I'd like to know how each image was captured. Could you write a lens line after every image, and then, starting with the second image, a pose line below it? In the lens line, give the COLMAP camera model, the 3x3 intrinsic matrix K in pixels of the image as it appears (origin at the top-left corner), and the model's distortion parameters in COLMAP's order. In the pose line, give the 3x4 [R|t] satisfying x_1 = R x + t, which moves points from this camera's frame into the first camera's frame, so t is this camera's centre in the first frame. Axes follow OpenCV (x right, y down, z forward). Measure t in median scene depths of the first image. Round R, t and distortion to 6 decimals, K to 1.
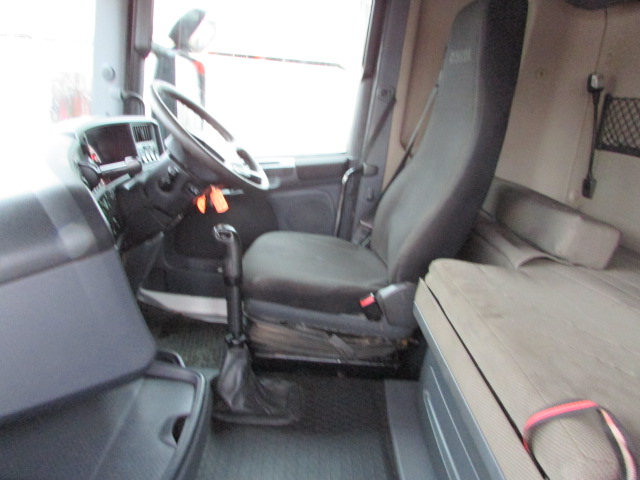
lens RADIAL K [[442.7, 0, 320.0], [0, 442.7, 240.0], [0, 0, 1]] dist [-0.034609, 0.006014]
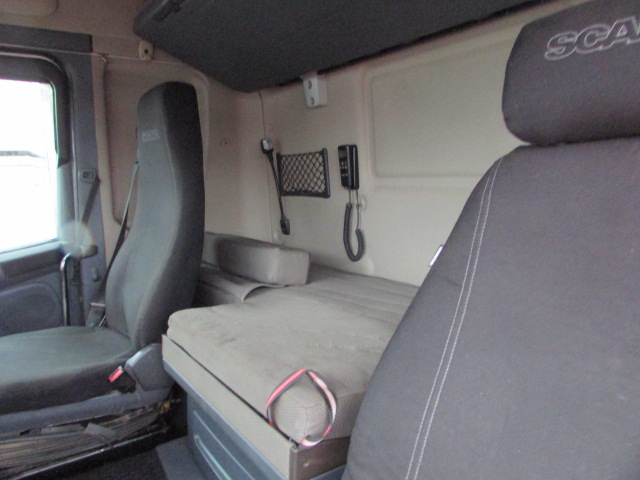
lens RADIAL K [[442.7, 0, 320.0], [0, 442.7, 240.0], [0, 0, 1]] dist [-0.034609, 0.006014]
pose [[0.810685, -0.197820, 0.551051, -0.004511], [0.280335, 0.957440, -0.068710, 0.039522], [-0.514006, 0.210181, 0.831638, -0.109816]]
